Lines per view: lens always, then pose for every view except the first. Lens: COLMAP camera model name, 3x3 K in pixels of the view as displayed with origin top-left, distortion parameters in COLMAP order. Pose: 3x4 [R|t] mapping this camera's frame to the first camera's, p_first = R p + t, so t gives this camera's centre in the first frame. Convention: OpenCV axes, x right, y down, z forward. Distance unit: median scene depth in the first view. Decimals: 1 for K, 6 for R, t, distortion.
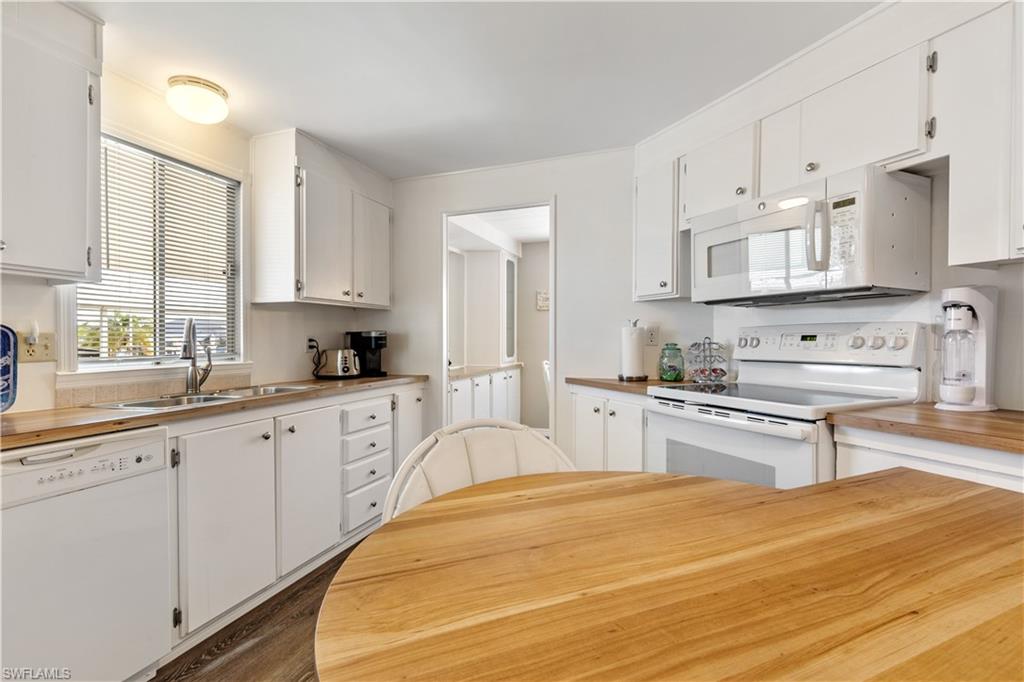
lens RADIAL K [[464.4, 0, 510.2], [0, 464.4, 353.4], [0, 0, 1]] dist [0.002665, 0.000303]
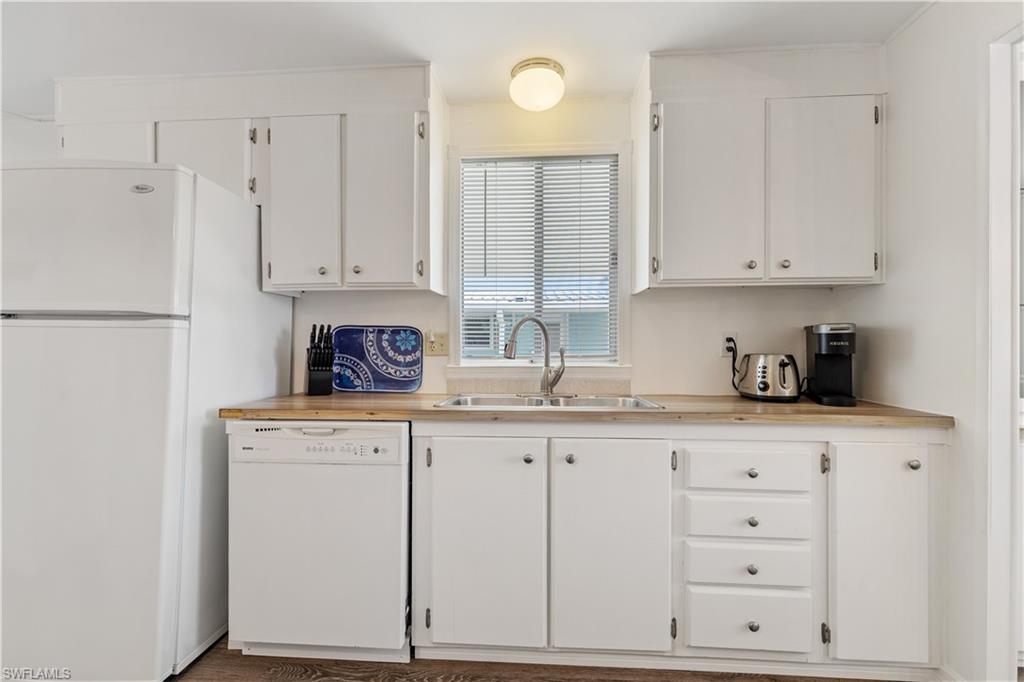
lens RADIAL K [[479.2, 0, 569.0], [0, 479.2, 337.5], [0, 0, 1]] dist [0.003290, 0.000085]
pose [[0.265710, 0.001102, -0.964052, 0.236797], [-0.028672, 0.999566, -0.006760, -0.023198], [0.963627, 0.029438, 0.265626, 0.676644]]
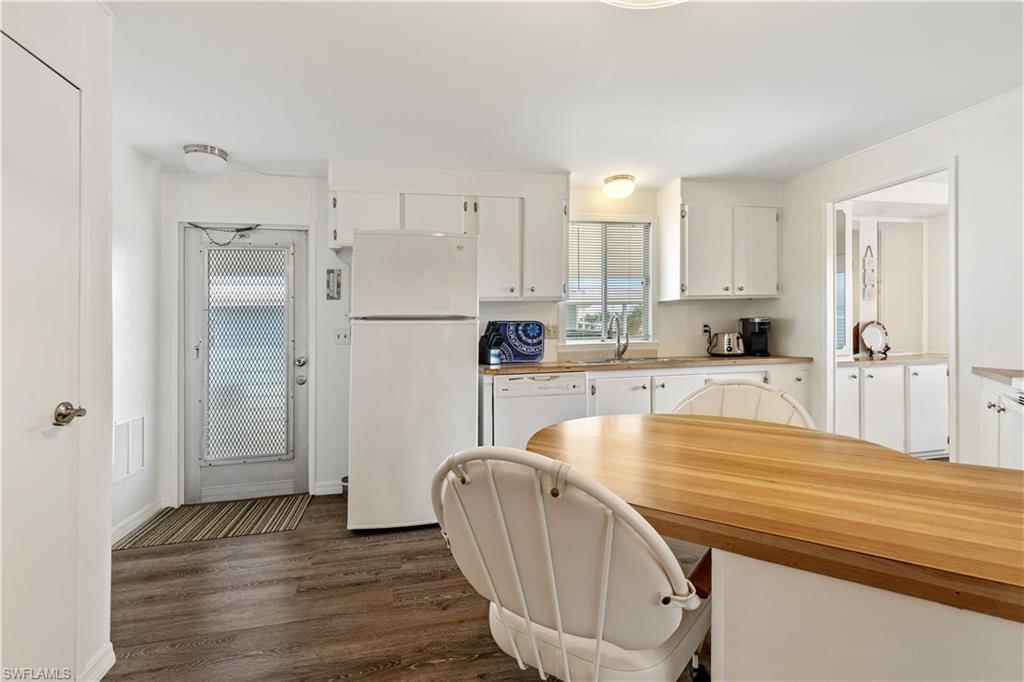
lens RADIAL K [[516.9, 0, 524.7], [0, 516.9, 339.4], [0, 0, 1]] dist [0.001200, -0.000140]
pose [[0.548252, 0.012015, -0.836227, 0.599029], [-0.007512, 0.999927, 0.009442, -0.000621], [0.836279, 0.001105, 0.548302, -0.264235]]
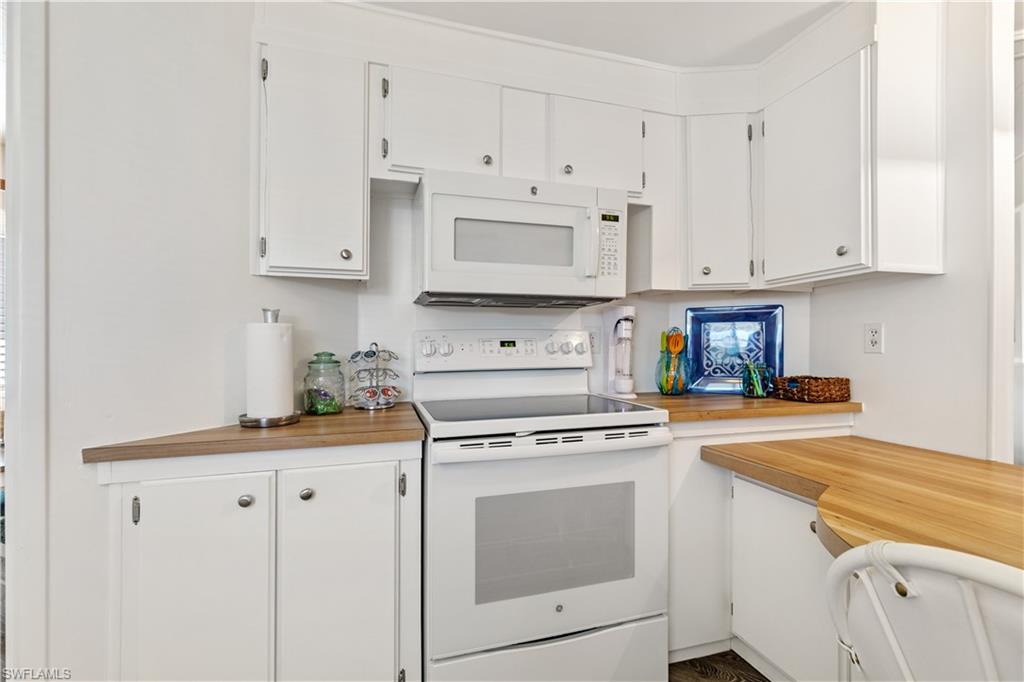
lens RADIAL K [[464.4, 0, 510.2], [0, 464.4, 353.4], [0, 0, 1]] dist [0.002665, 0.000303]
pose [[0.121907, -0.015254, 0.992424, -0.270546], [0.035343, 0.999315, 0.011018, -0.021708], [-0.991912, 0.033732, 0.122363, 0.794843]]
